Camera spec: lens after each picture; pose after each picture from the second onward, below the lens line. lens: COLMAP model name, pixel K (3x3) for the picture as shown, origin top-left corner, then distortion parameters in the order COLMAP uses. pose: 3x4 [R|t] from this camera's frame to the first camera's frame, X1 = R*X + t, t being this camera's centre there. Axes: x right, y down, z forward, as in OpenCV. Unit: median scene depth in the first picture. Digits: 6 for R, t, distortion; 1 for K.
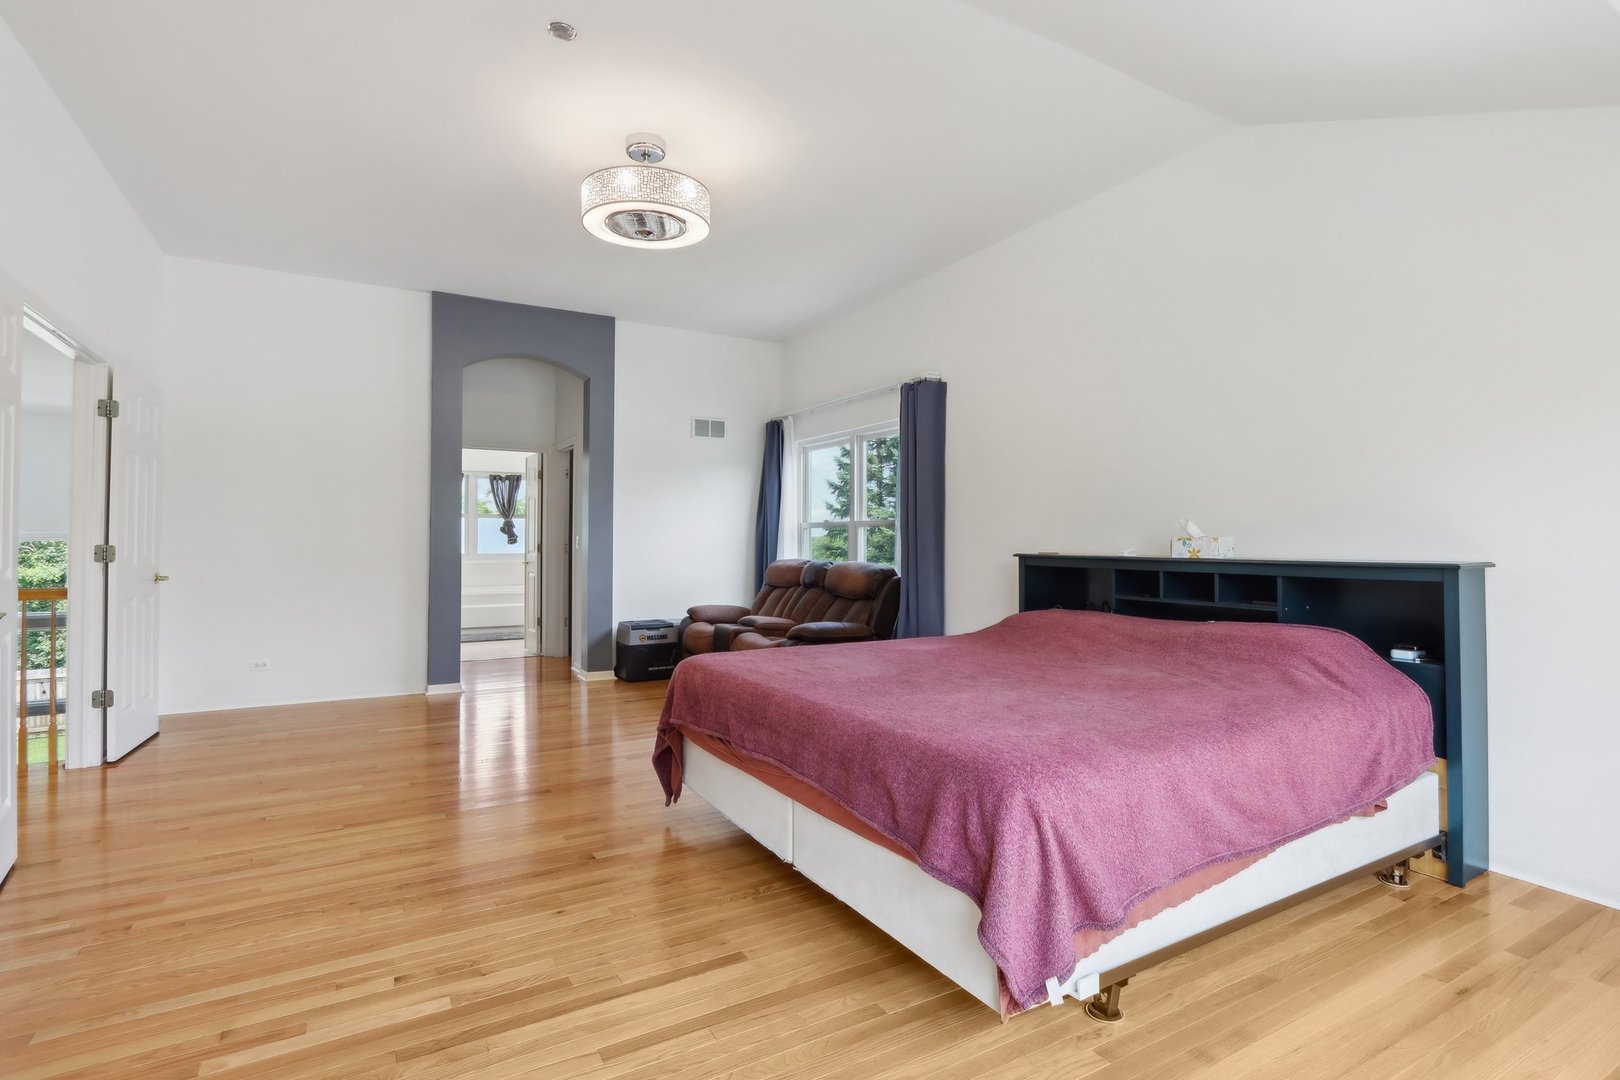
lens RADIAL K [[784.0, 0, 810.0], [0, 784.0, 540.0], [0, 0, 1]] dist [-0.017074, 0.000003]
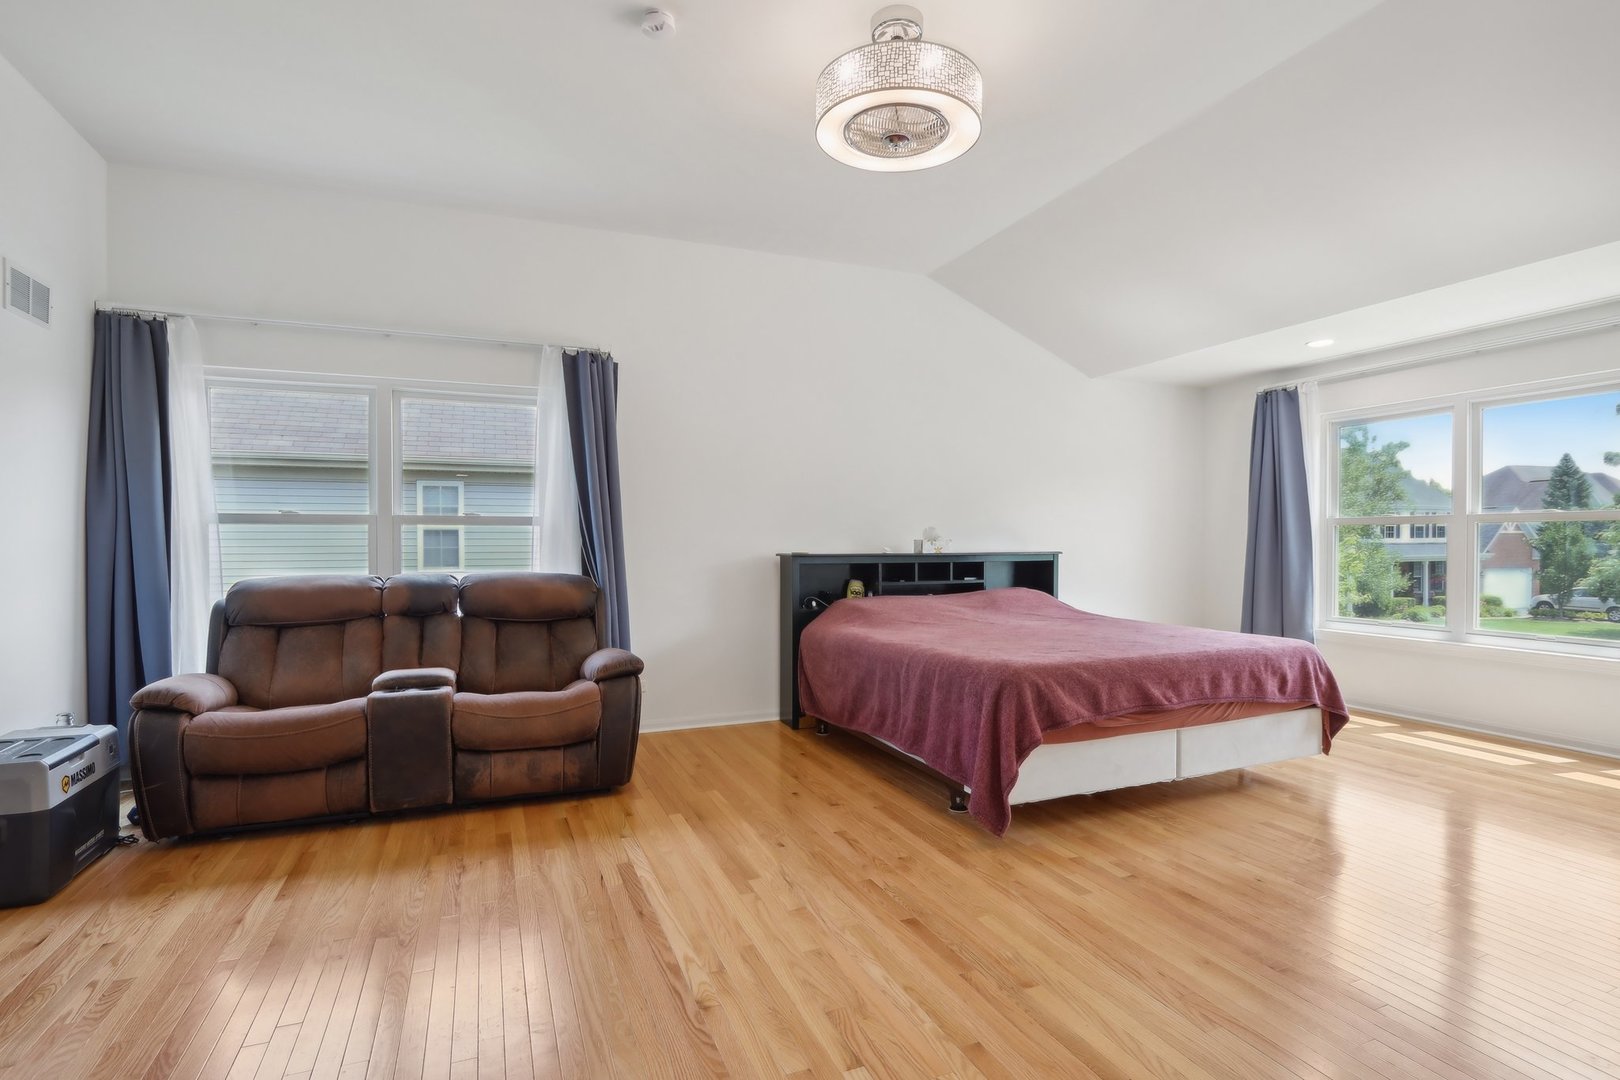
lens RADIAL K [[784.0, 0, 810.0], [0, 784.0, 540.0], [0, 0, 1]] dist [-0.017074, 0.000003]
pose [[0.135114, -0.009554, 0.990784, -0.982522], [-0.002099, 0.999949, 0.009929, -0.015869], [-0.990828, -0.003421, 0.135087, 0.966718]]
